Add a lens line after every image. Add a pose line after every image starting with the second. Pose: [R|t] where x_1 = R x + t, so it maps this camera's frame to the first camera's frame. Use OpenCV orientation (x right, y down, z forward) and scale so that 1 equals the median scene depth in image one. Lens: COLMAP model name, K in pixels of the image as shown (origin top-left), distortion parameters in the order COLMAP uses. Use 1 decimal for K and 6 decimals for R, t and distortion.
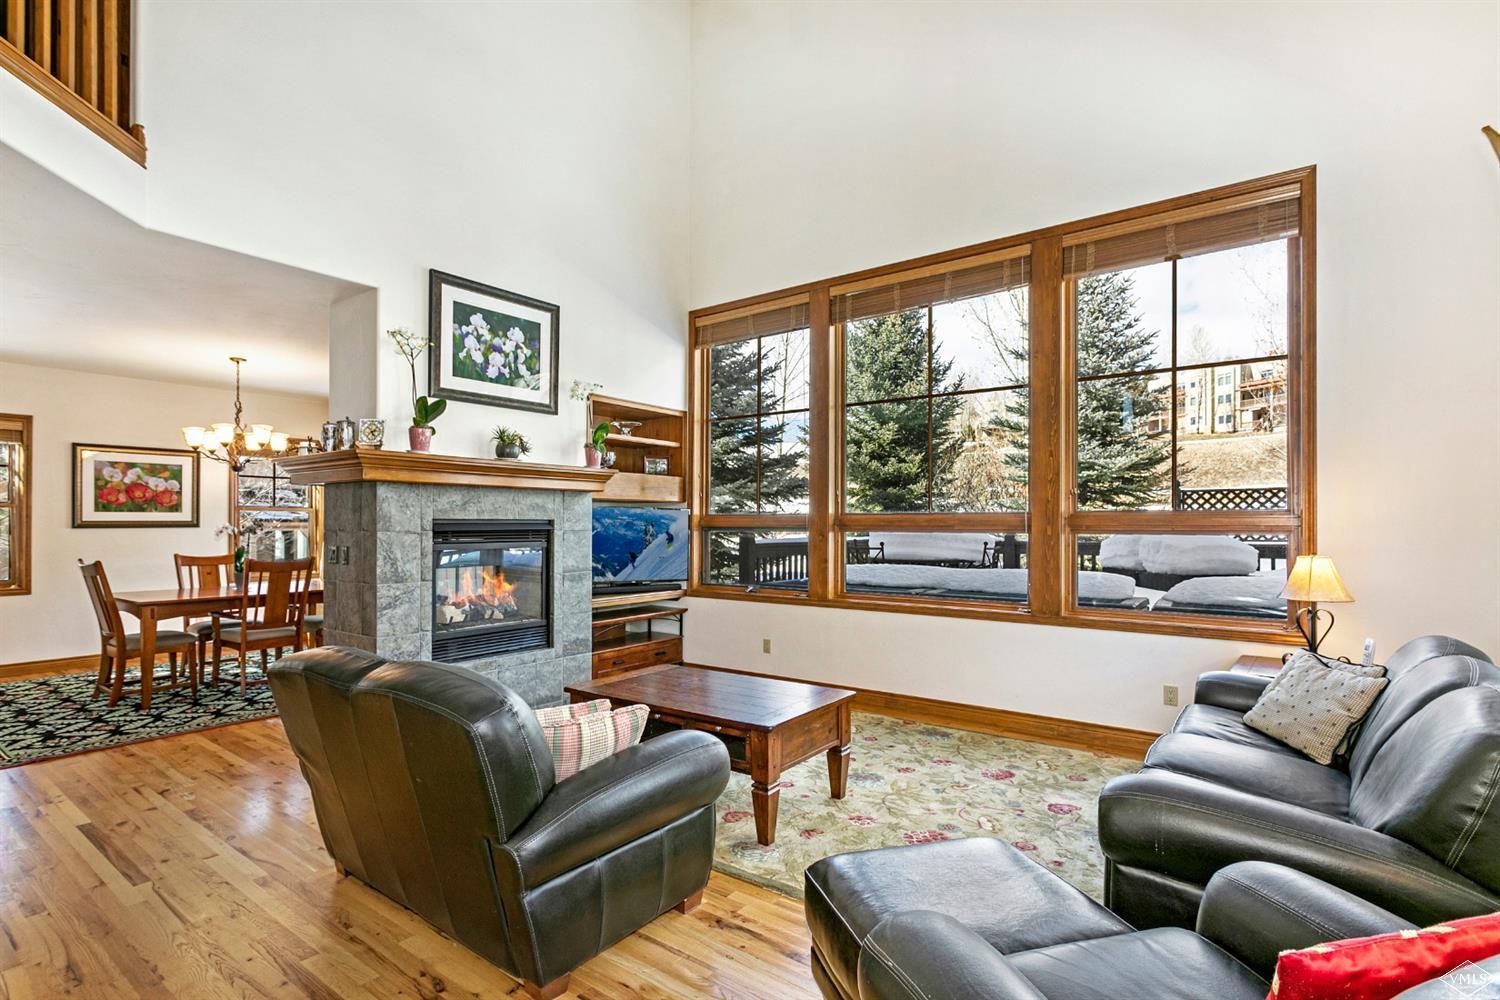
lens RADIAL K [[731.9, 0, 741.1], [0, 731.9, 526.2], [0, 0, 1]] dist [0.003800, 0.002081]
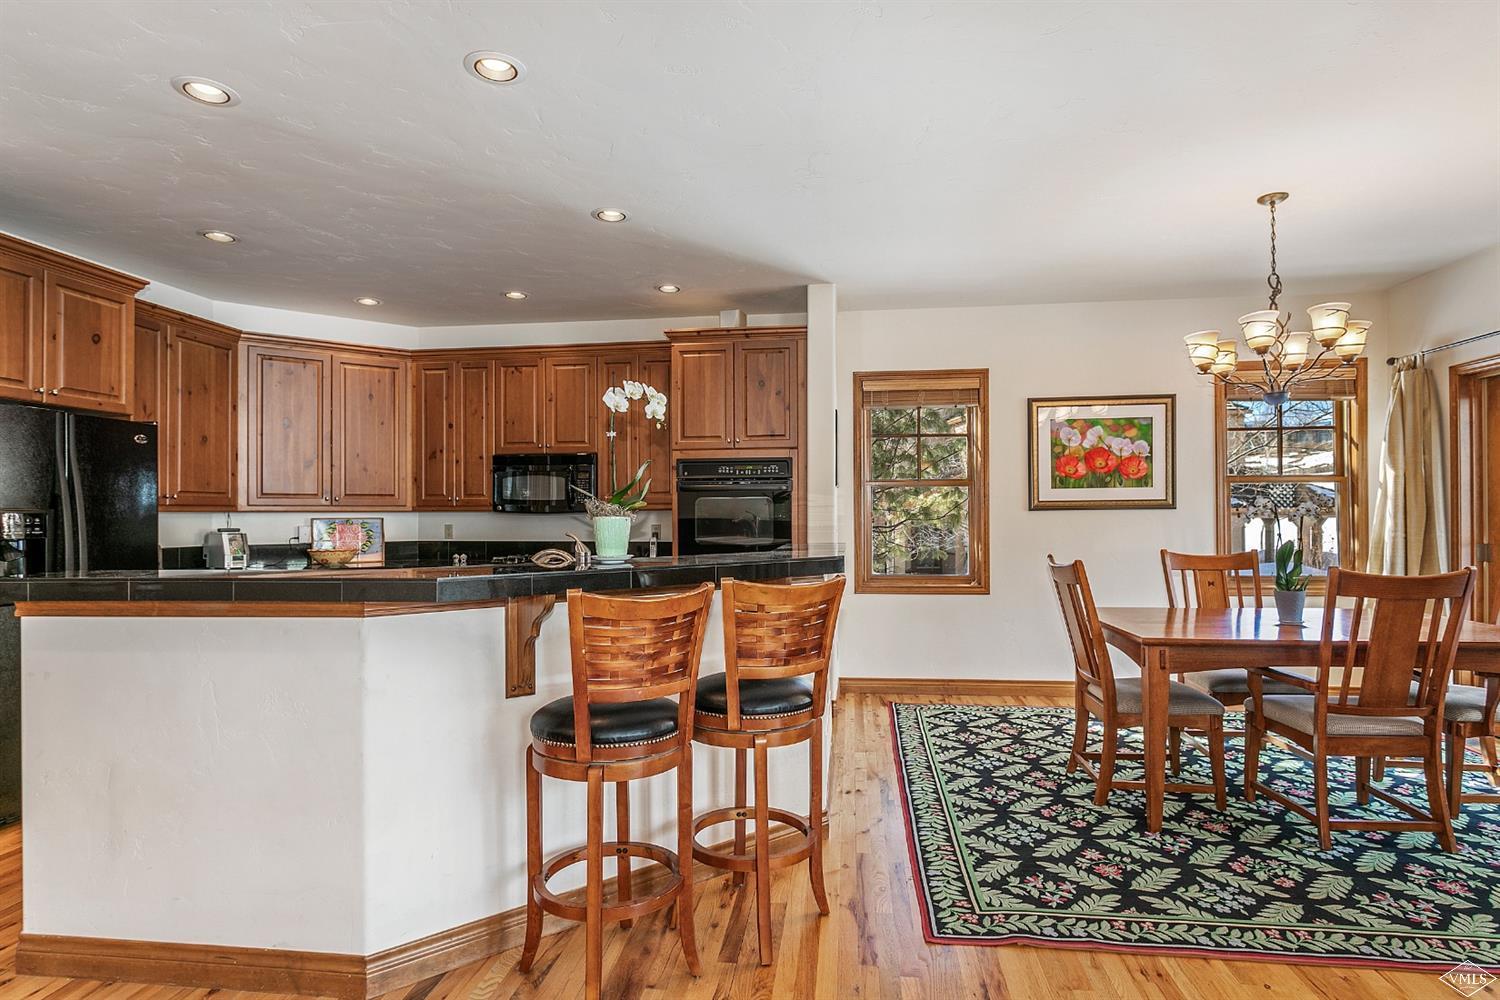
lens RADIAL K [[805.8, 0, 746.1], [0, 805.8, 506.1], [0, 0, 1]] dist [-0.003767, 0.000903]
pose [[0.501874, -0.015628, -0.864799, -0.336843], [0.006533, 0.999877, -0.014278, 0.007644], [0.864916, 0.001516, 0.501914, 0.330258]]
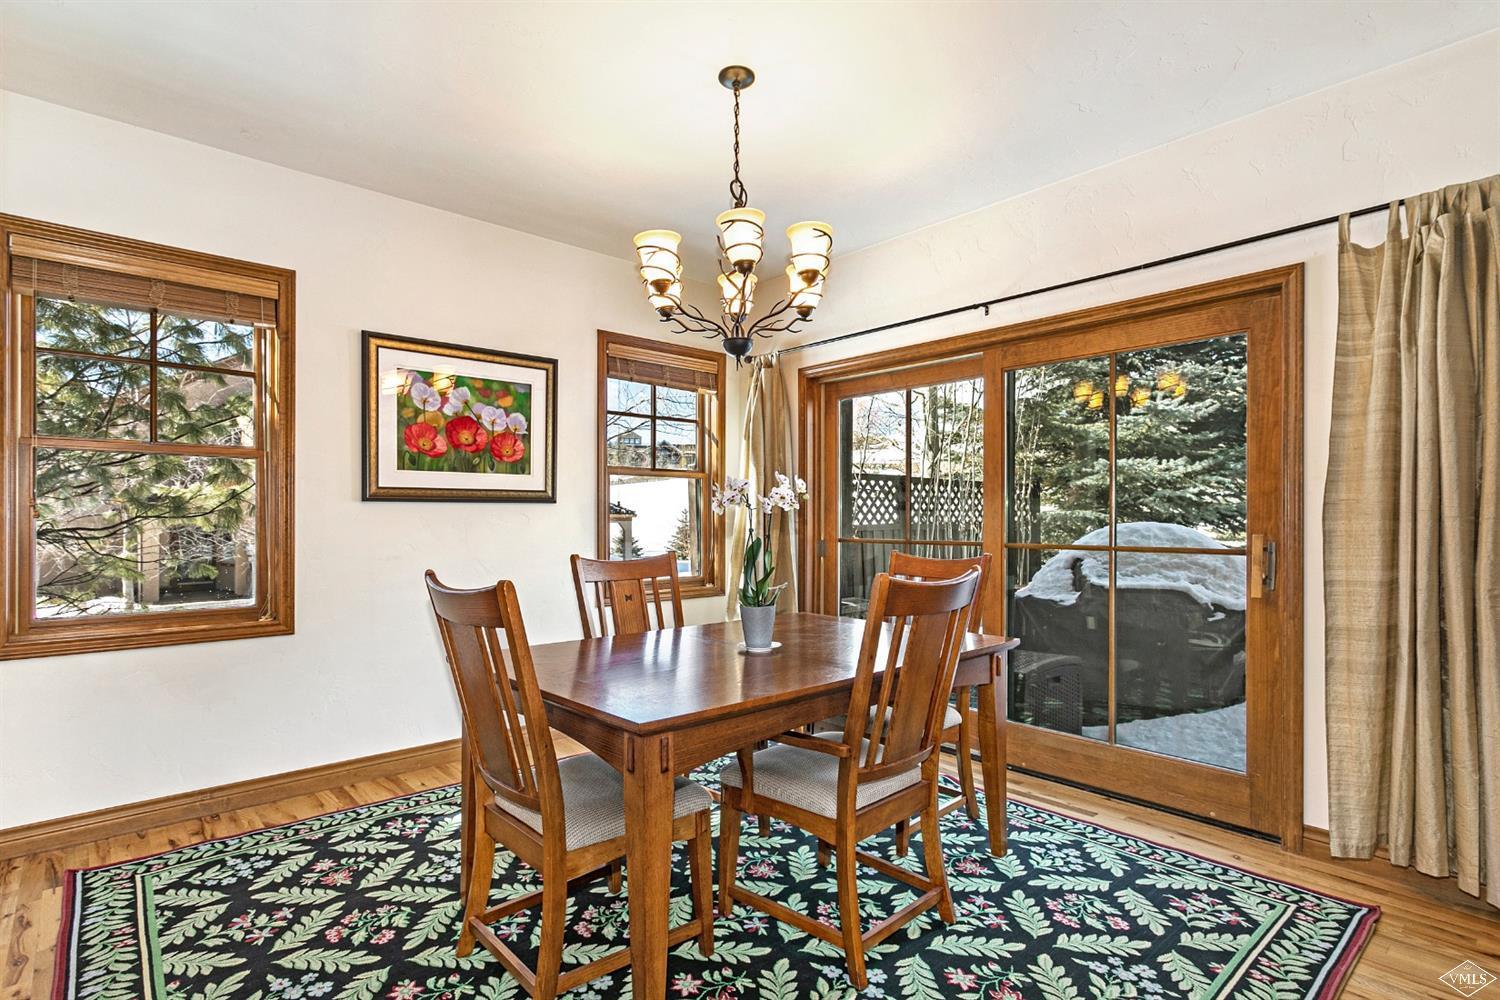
lens RADIAL K [[731.9, 0, 748.2], [0, 731.9, 518.8], [0, 0, 1]] dist [0.003800, 0.002081]
pose [[0.983341, -0.004221, -0.181723, -0.559134], [0.004118, 0.999991, -0.000948, 0.016013], [0.181726, 0.000184, 0.983349, 0.555427]]
